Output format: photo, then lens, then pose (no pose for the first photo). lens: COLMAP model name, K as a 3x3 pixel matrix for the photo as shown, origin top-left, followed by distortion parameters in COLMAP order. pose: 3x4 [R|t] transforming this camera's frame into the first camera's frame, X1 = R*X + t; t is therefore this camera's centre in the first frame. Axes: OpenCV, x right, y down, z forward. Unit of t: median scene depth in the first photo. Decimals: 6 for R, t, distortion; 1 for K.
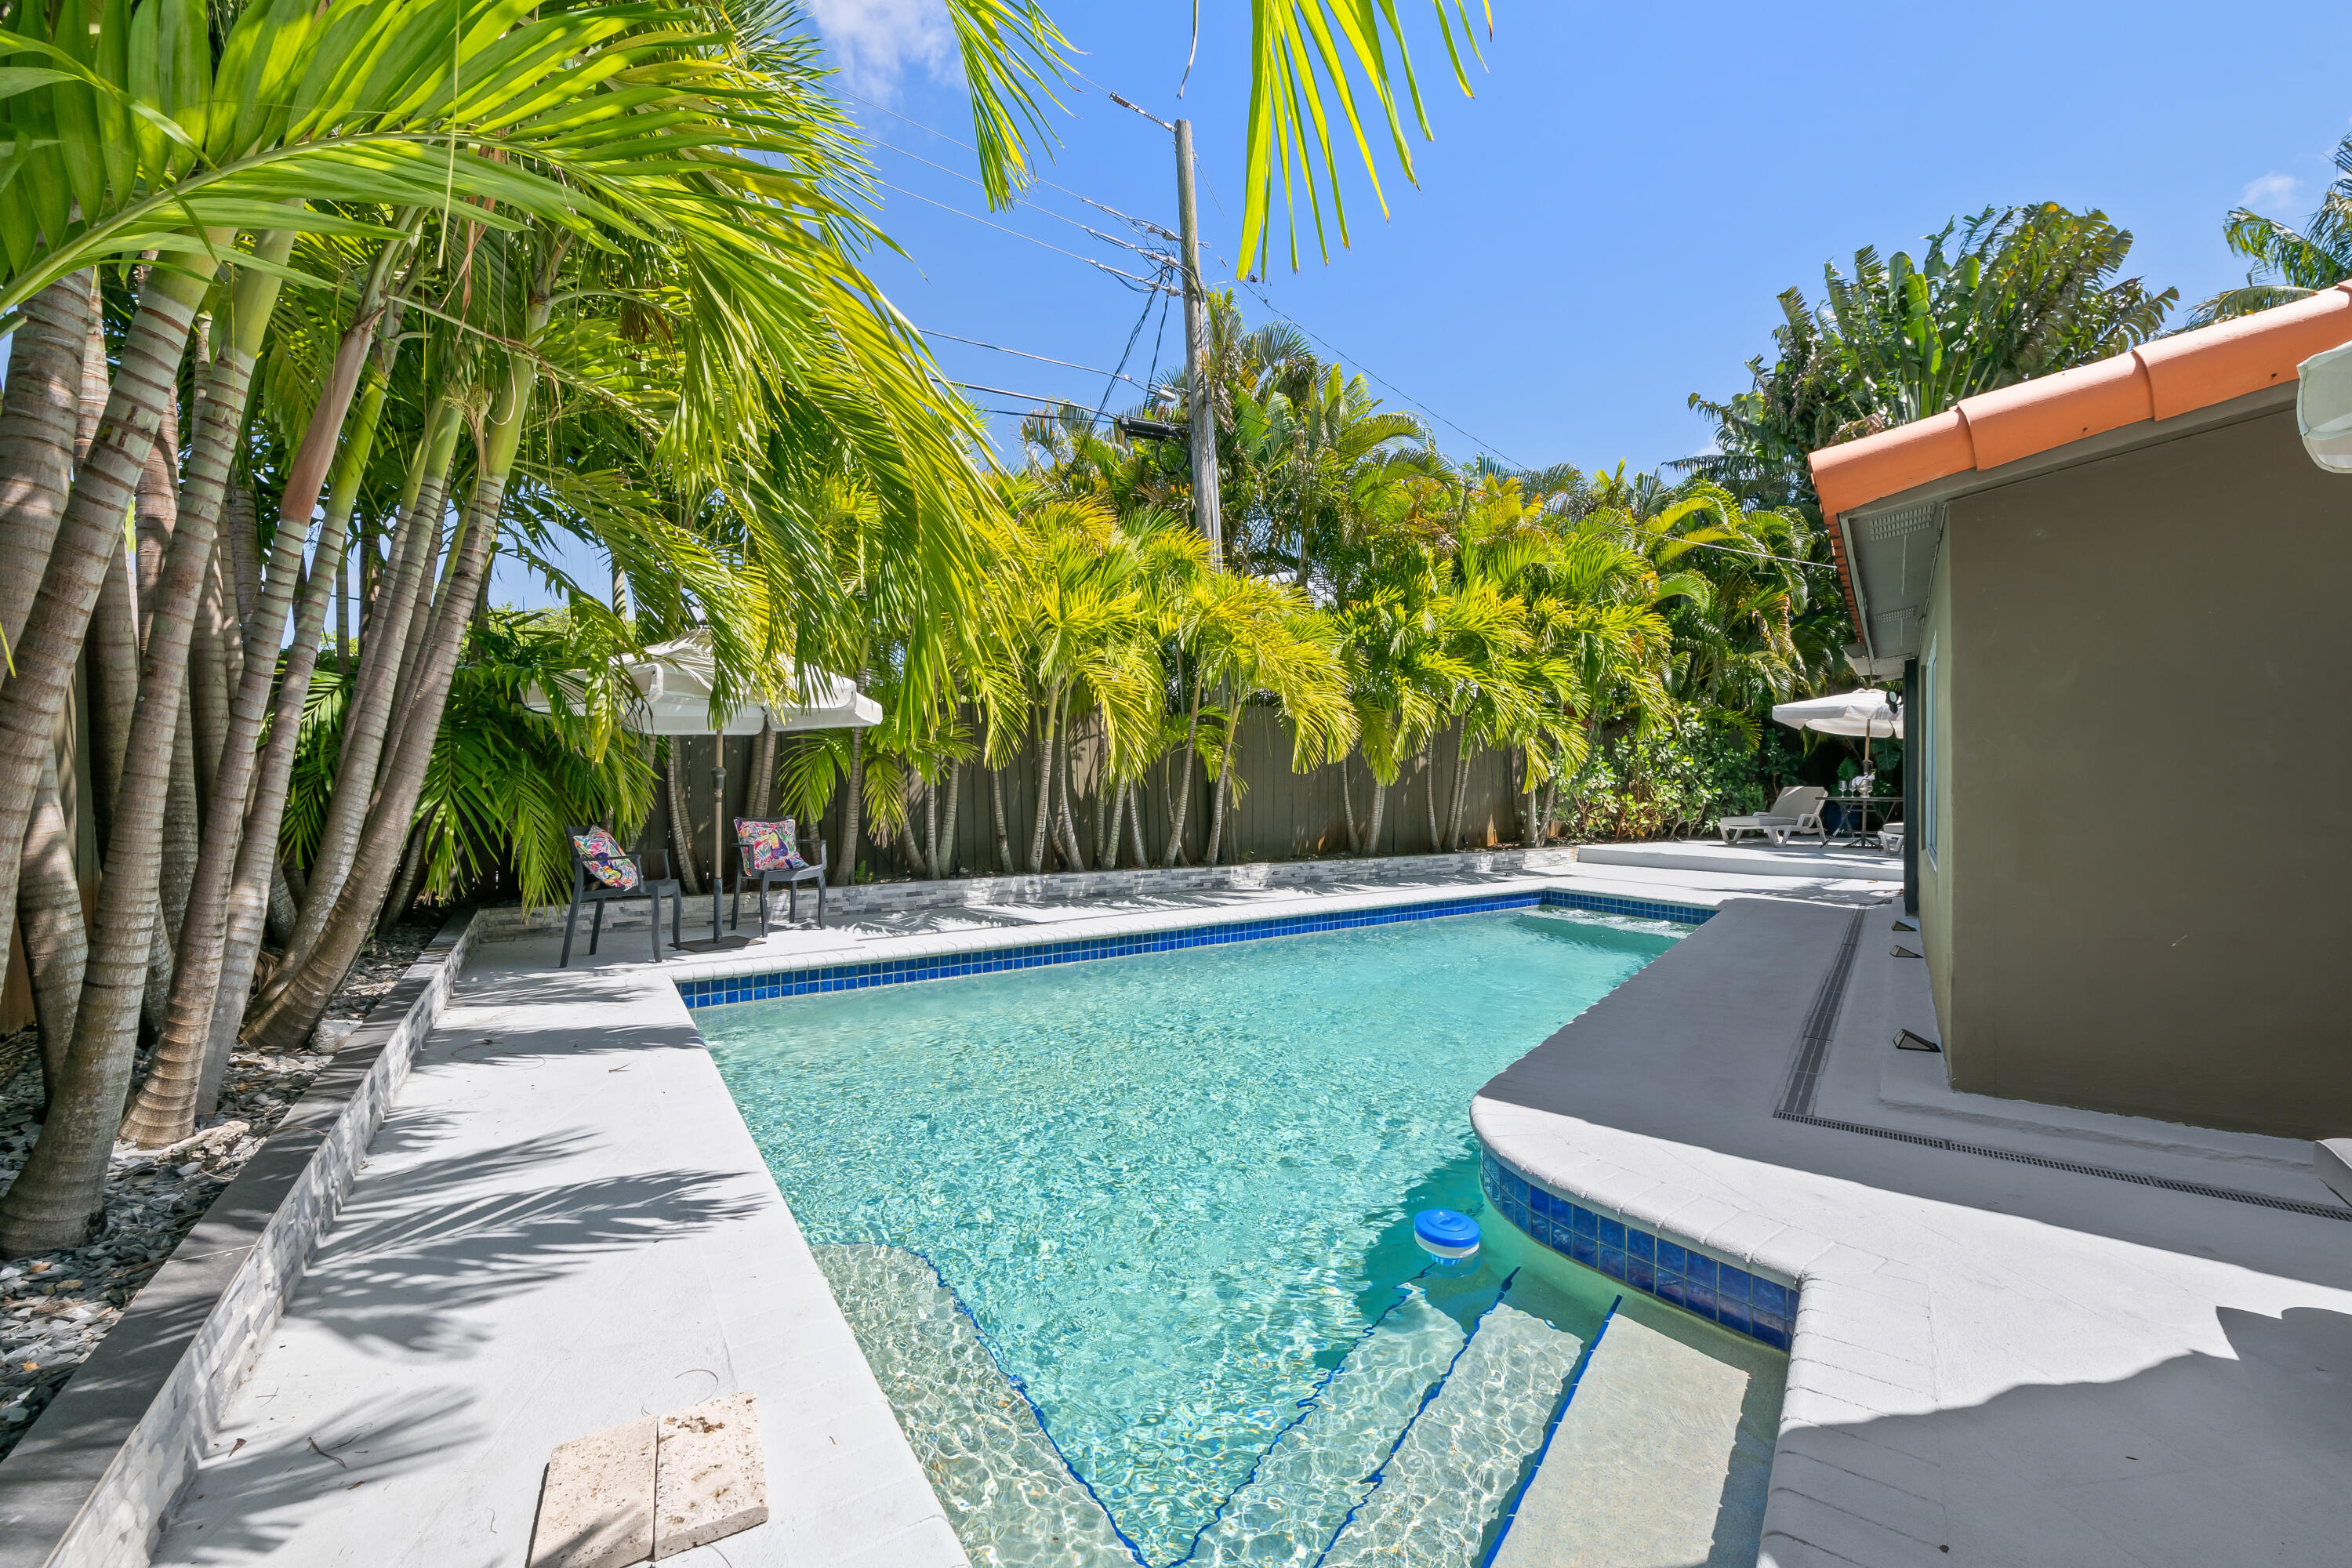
lens RADIAL K [[953.6, 0, 1180.9], [0, 953.6, 784.7], [0, 0, 1]] dist [0.023891, -0.000130]
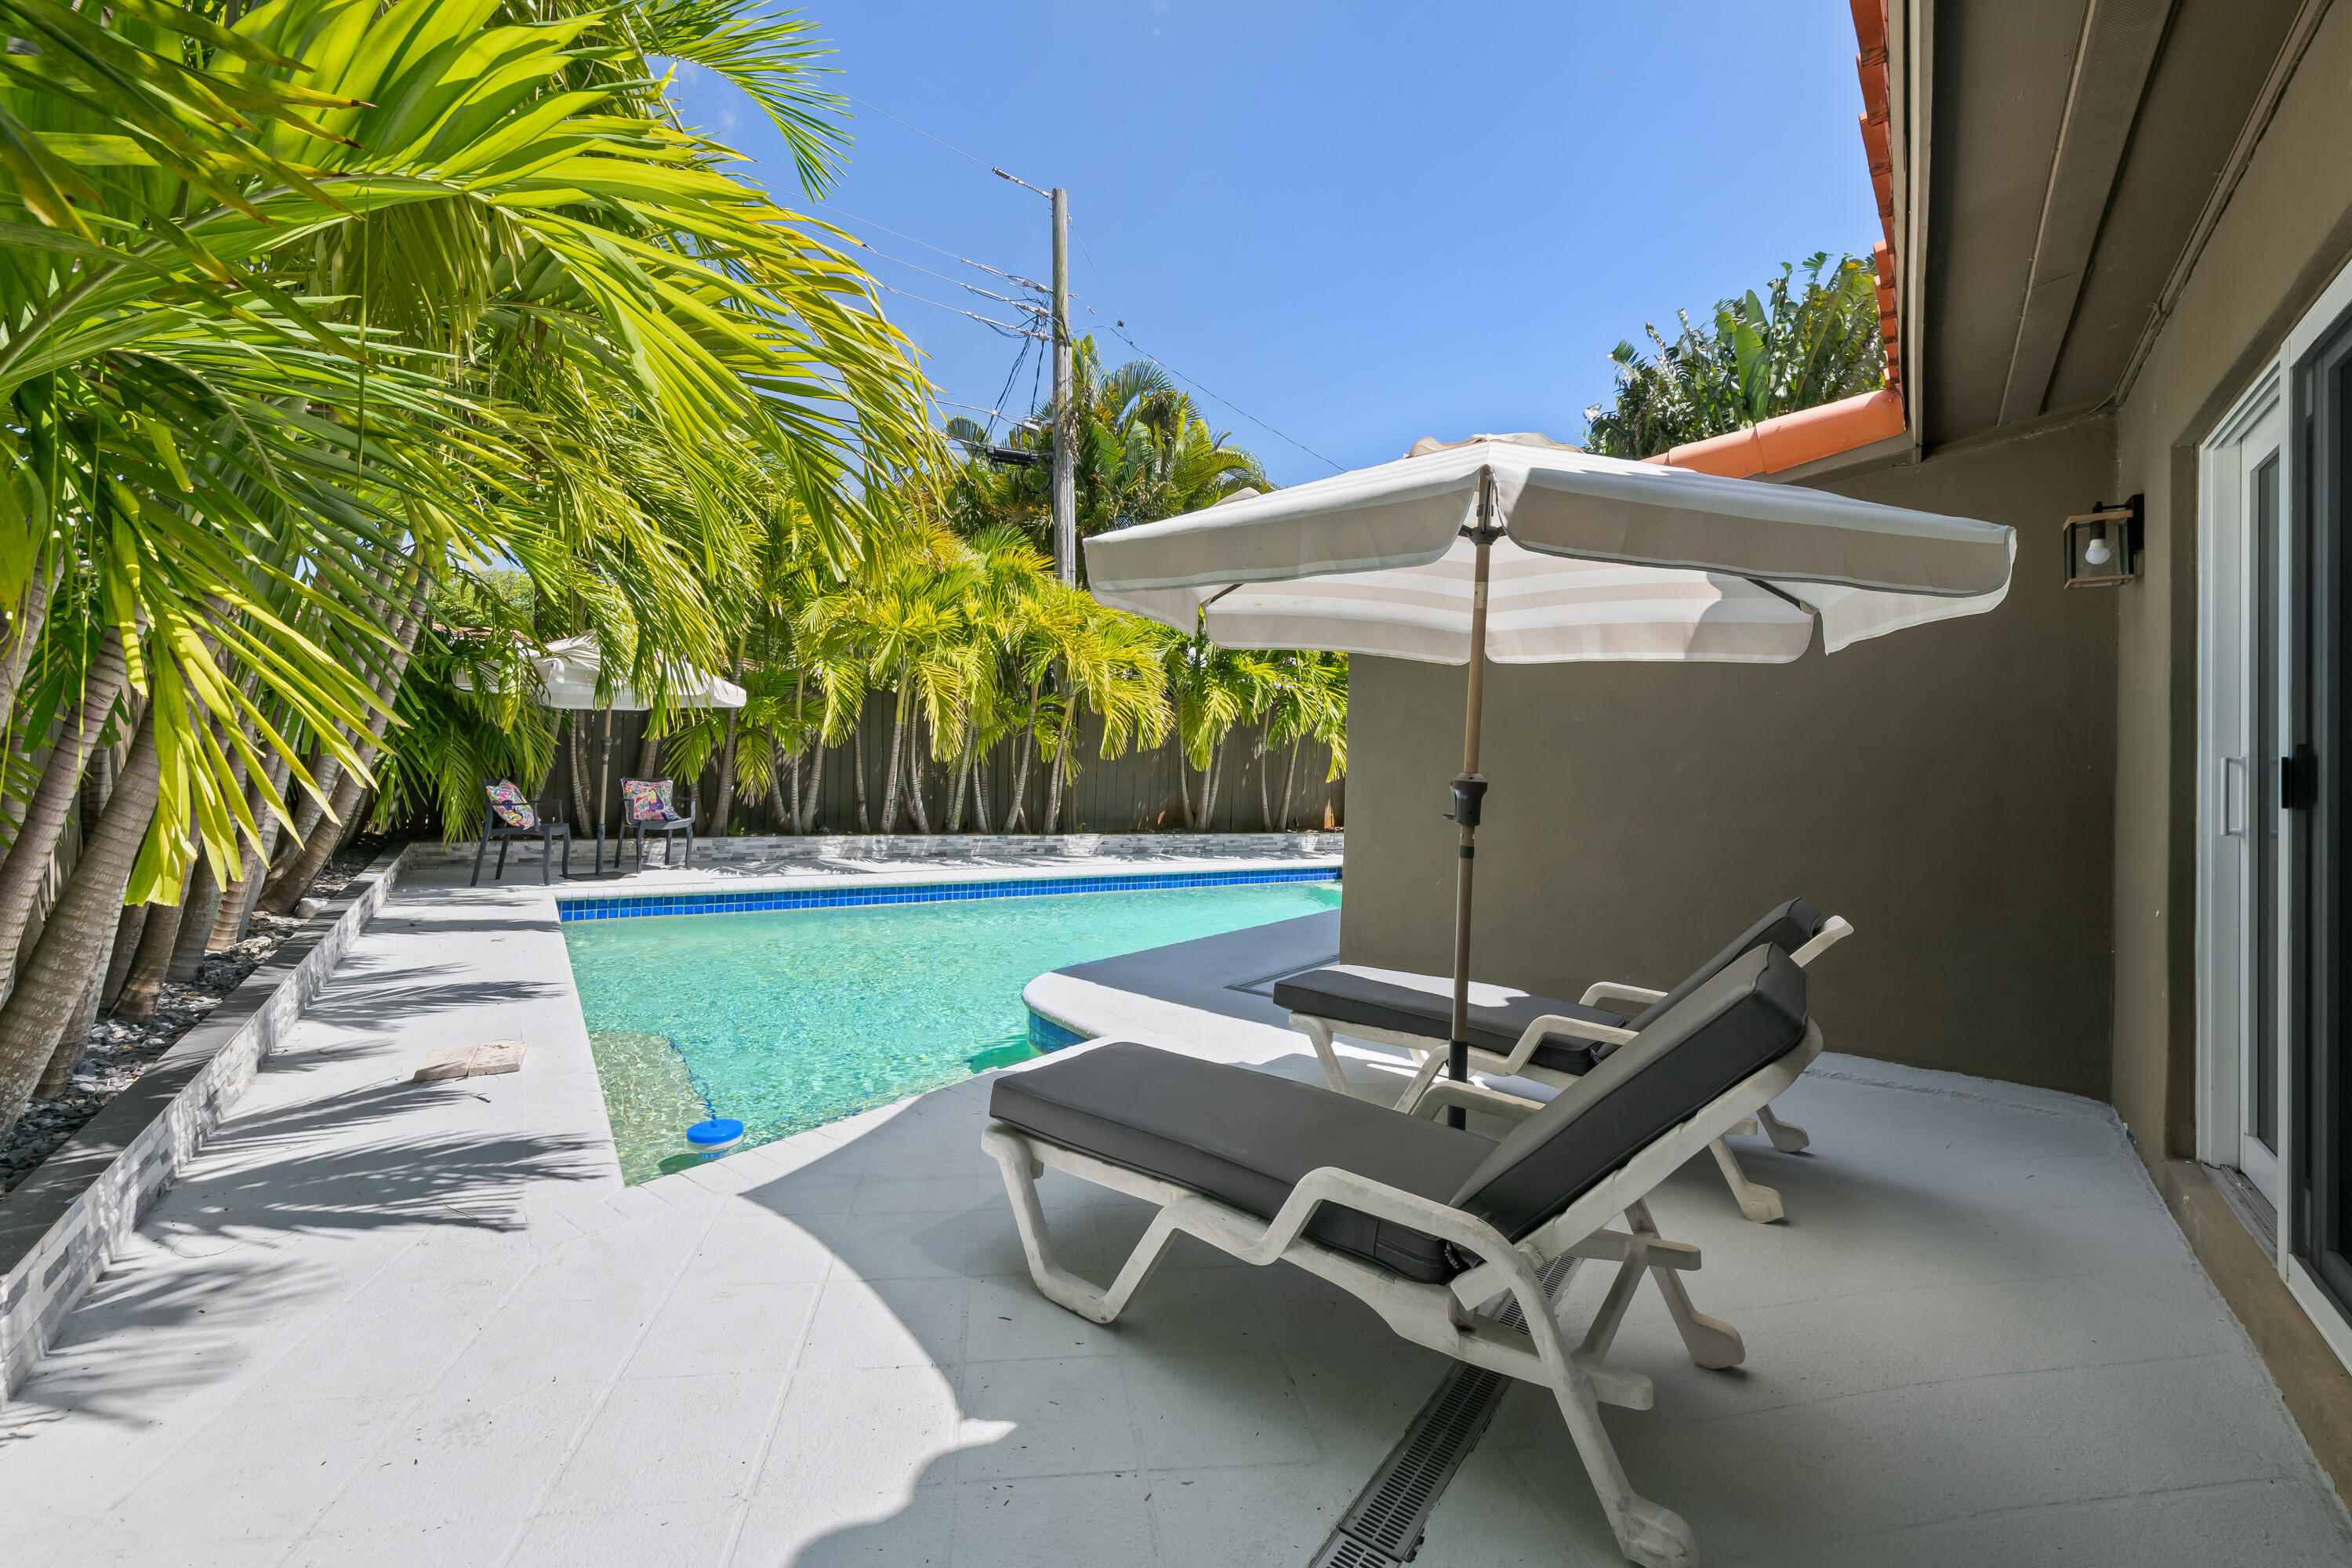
lens RADIAL K [[953.6, 0, 1129.8], [0, 953.6, 746.1], [0, 0, 1]] dist [0.023891, -0.000130]
pose [[0.999327, 0.036315, 0.005145, 0.157148], [-0.036217, 0.999179, -0.018141, -0.006348], [-0.005799, 0.017943, 0.999822, -0.211070]]
